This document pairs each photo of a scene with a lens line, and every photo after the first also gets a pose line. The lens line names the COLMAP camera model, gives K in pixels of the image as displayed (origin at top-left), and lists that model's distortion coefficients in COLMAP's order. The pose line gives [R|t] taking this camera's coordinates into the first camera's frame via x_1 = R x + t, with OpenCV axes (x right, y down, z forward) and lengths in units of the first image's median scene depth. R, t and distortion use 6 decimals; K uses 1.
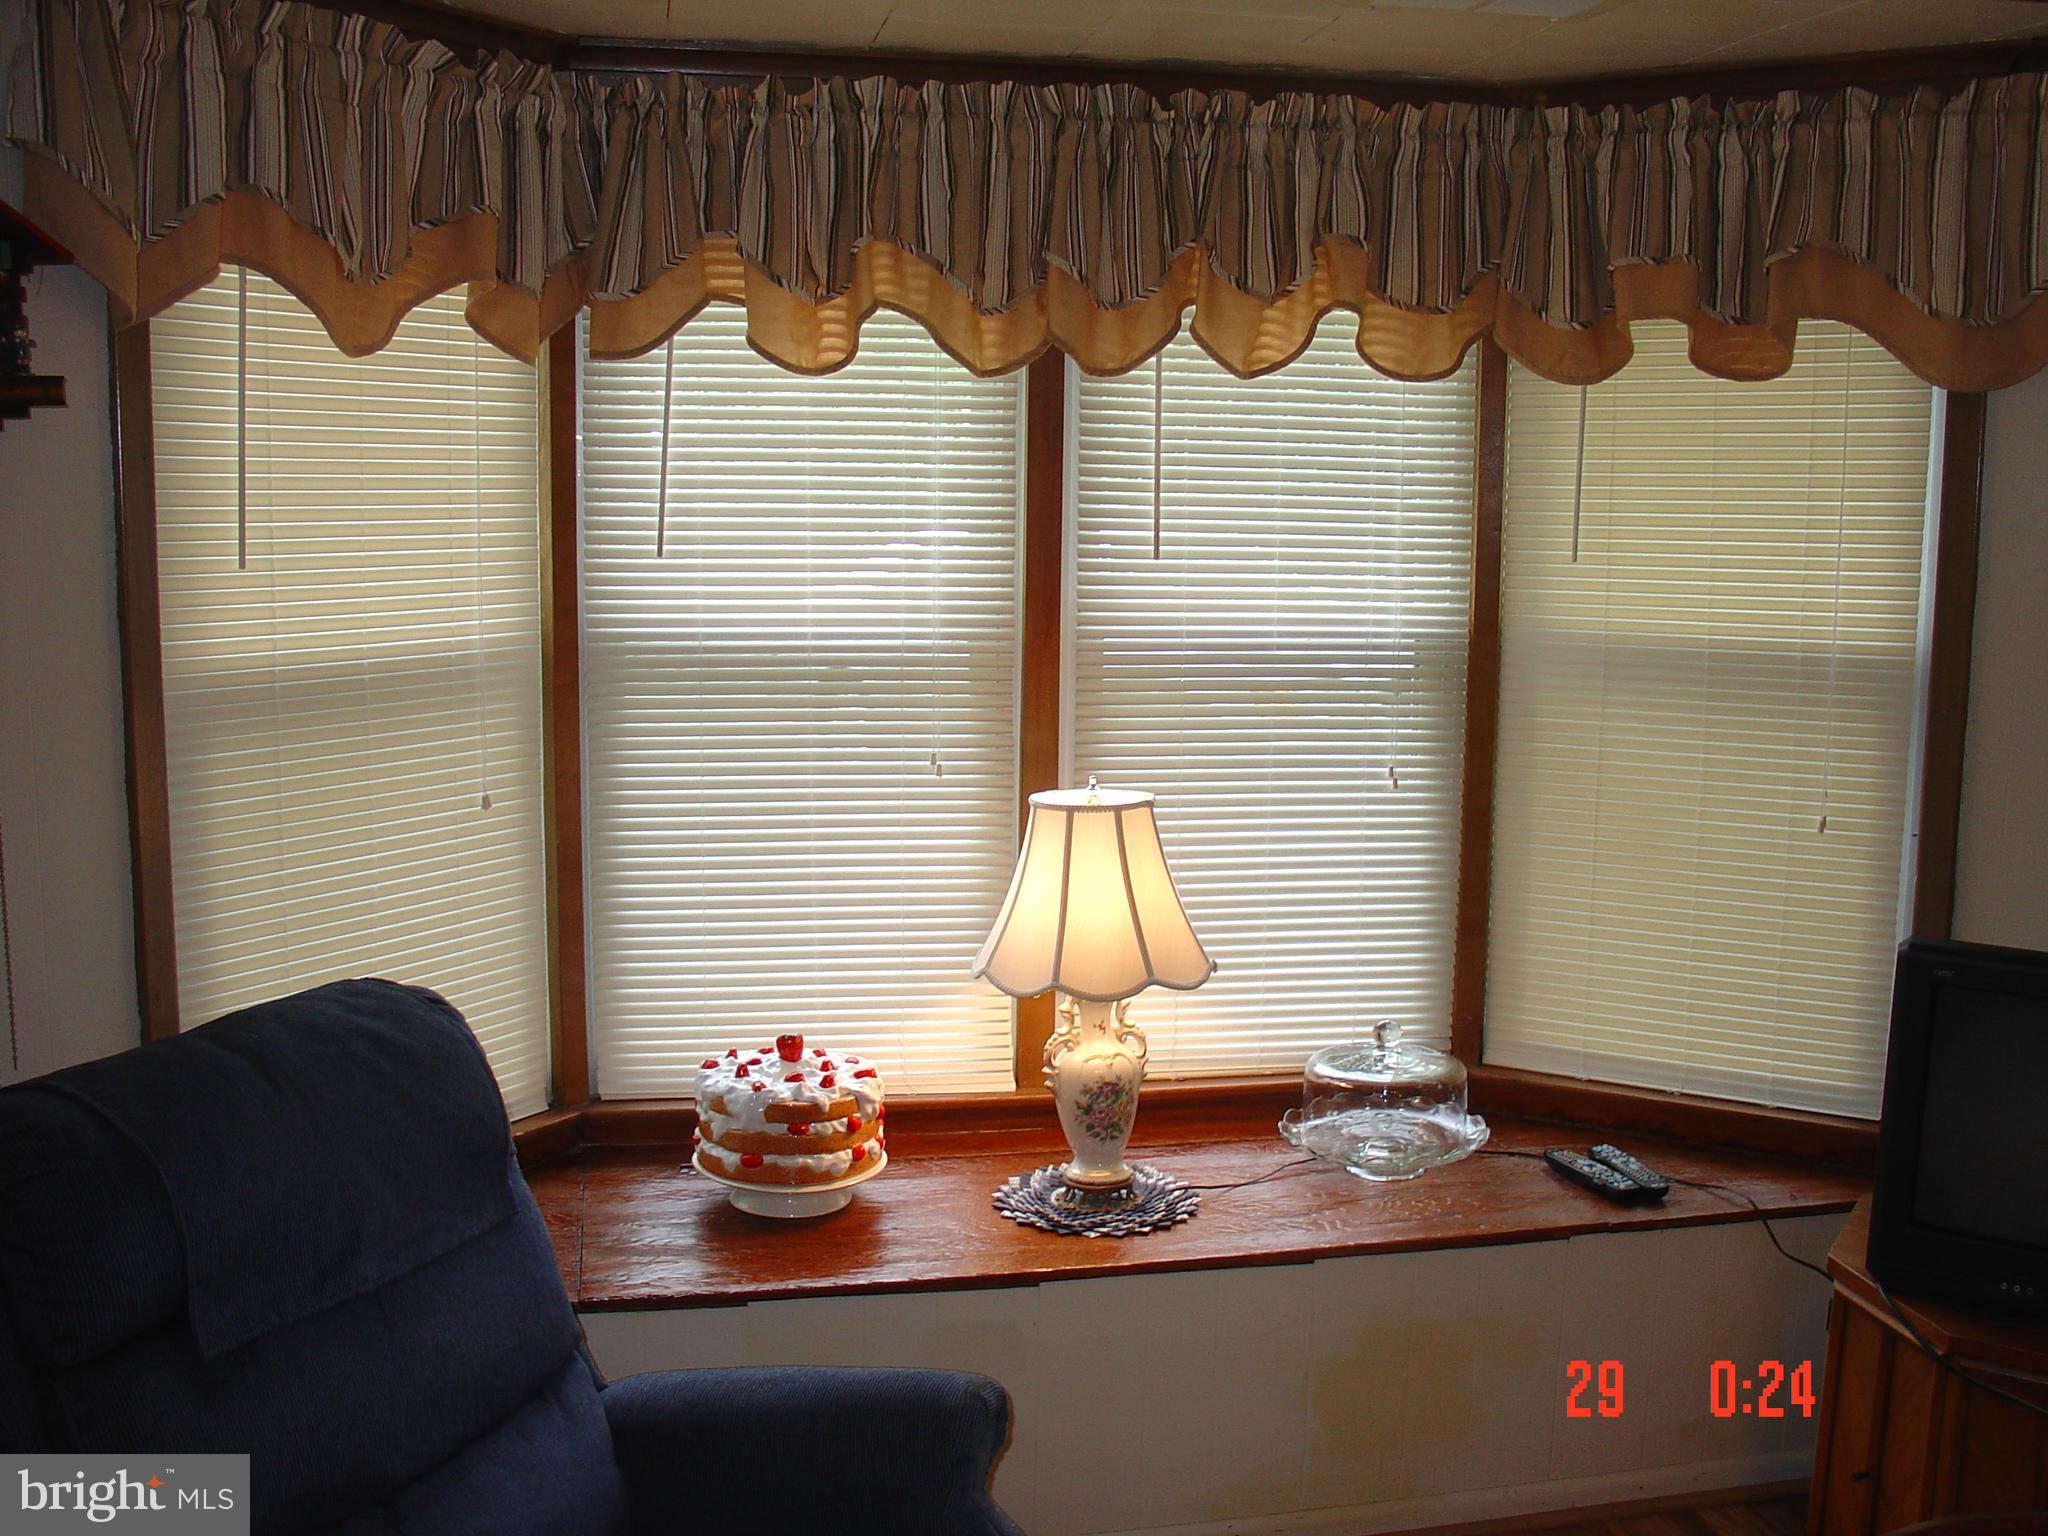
lens RADIAL K [[1993.1, 0, 1024.0], [0, 1993.1, 768.0], [0, 0, 1]] dist [-0.175641, 0.124857]
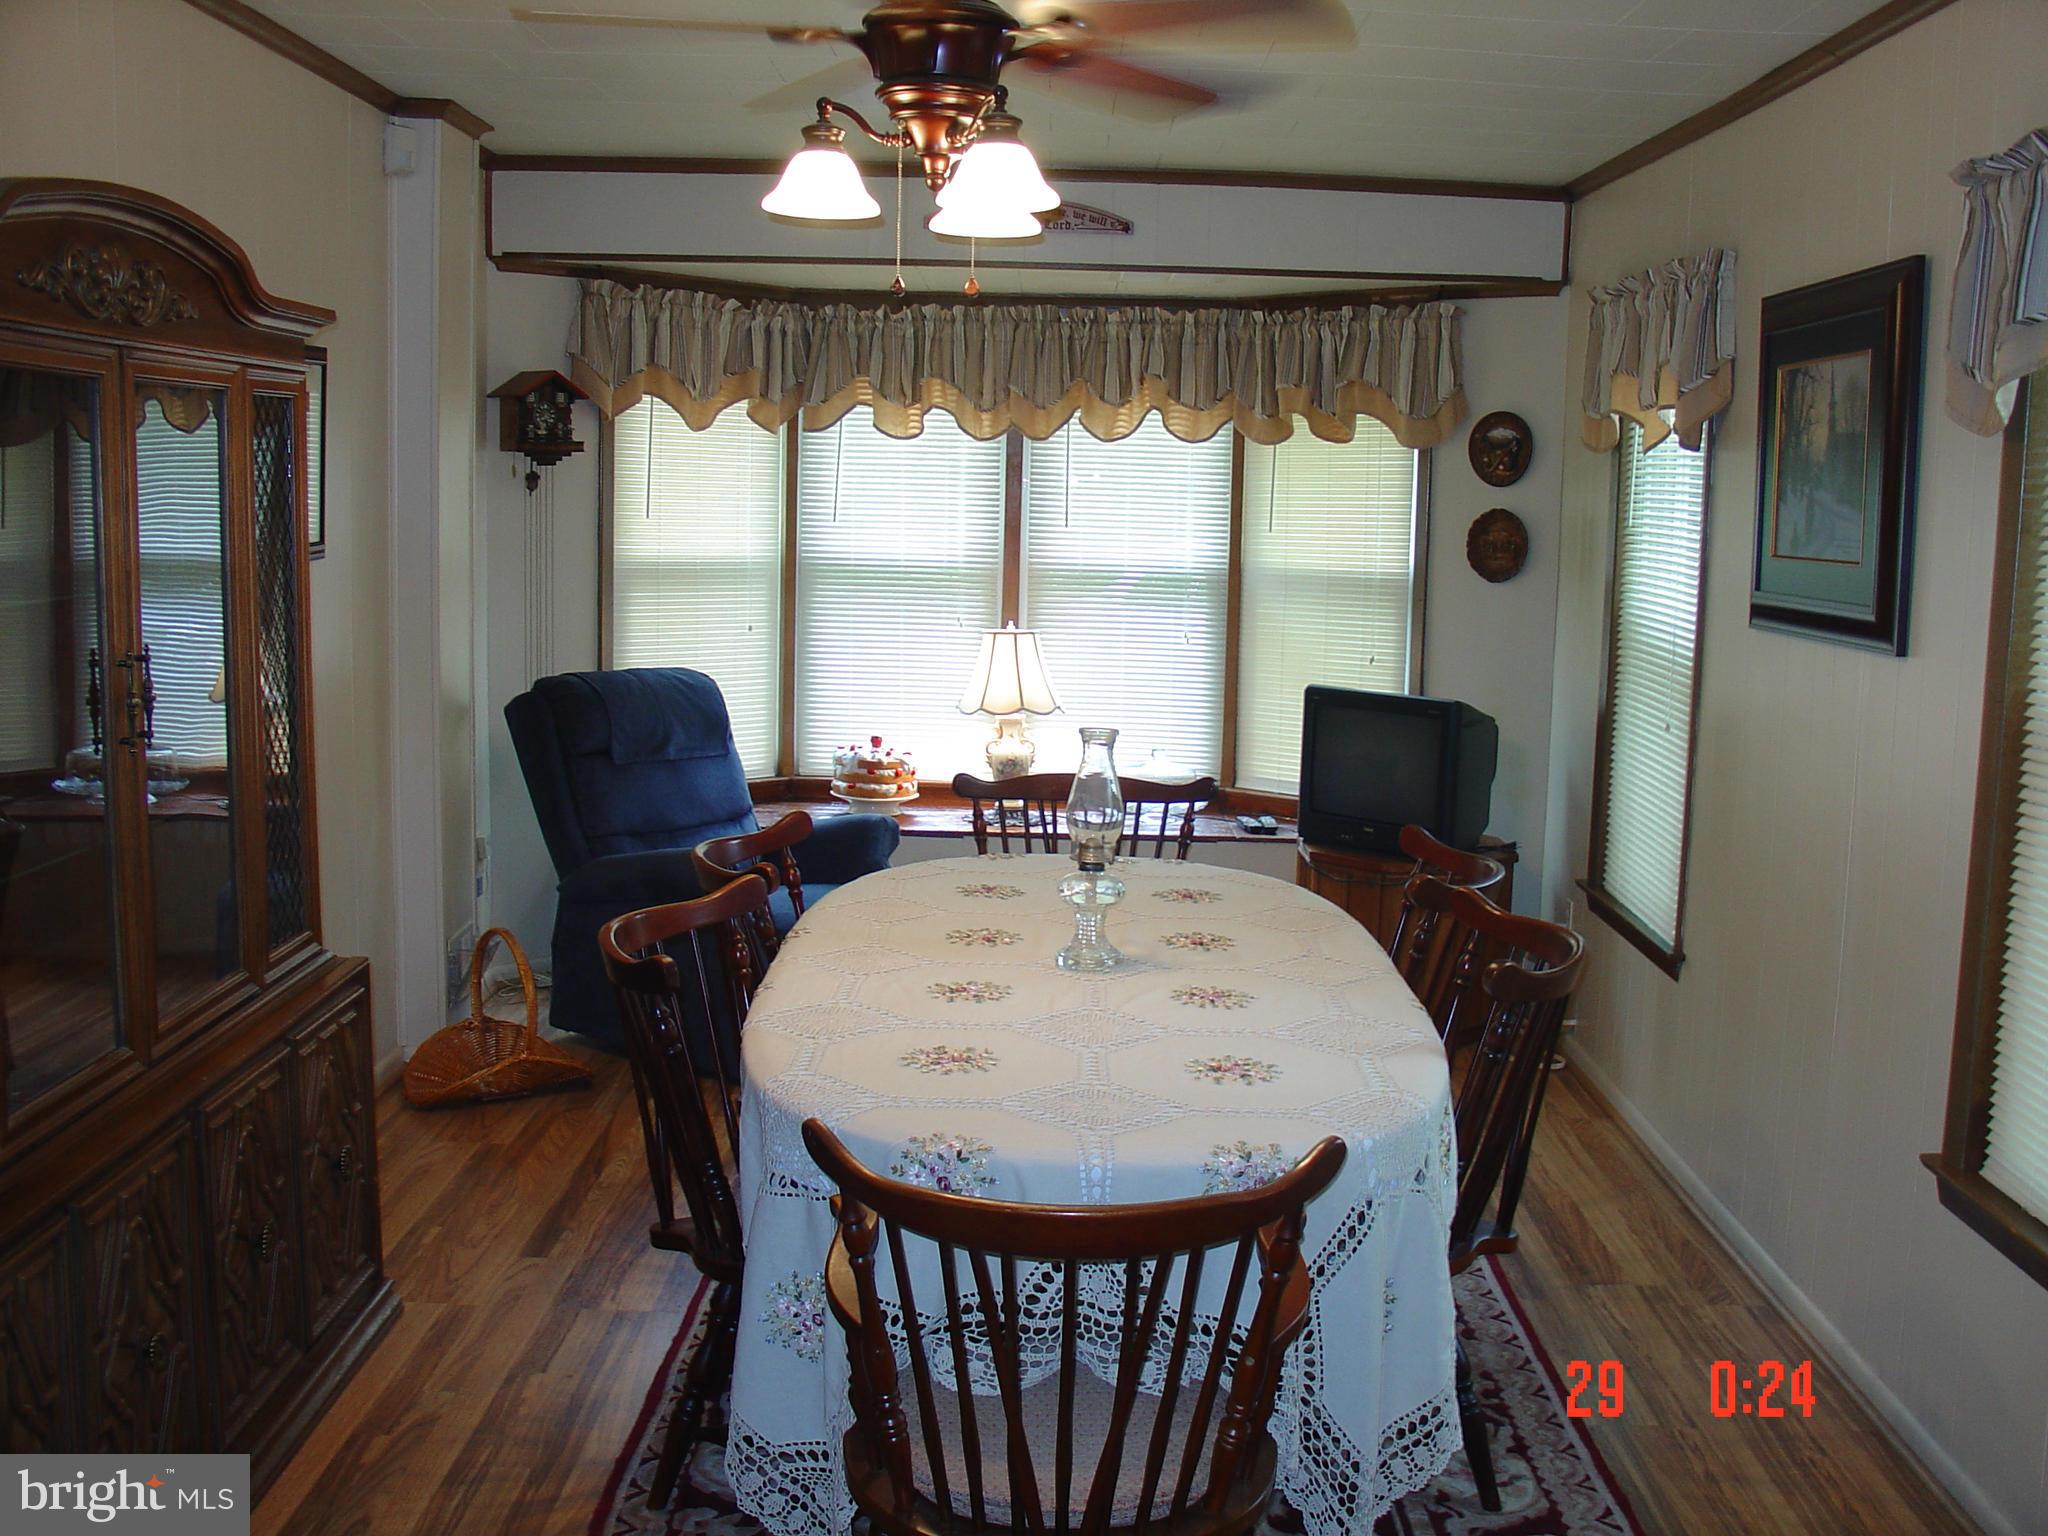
lens RADIAL K [[1993.1, 0, 1024.0], [0, 1993.1, 768.0], [0, 0, 1]] dist [-0.175641, 0.124857]
pose [[0.977235, 0.042385, -0.207883, 0.509034], [-0.044820, 0.998970, -0.007012, 0.179265], [0.207372, 0.016170, 0.978128, -1.146612]]
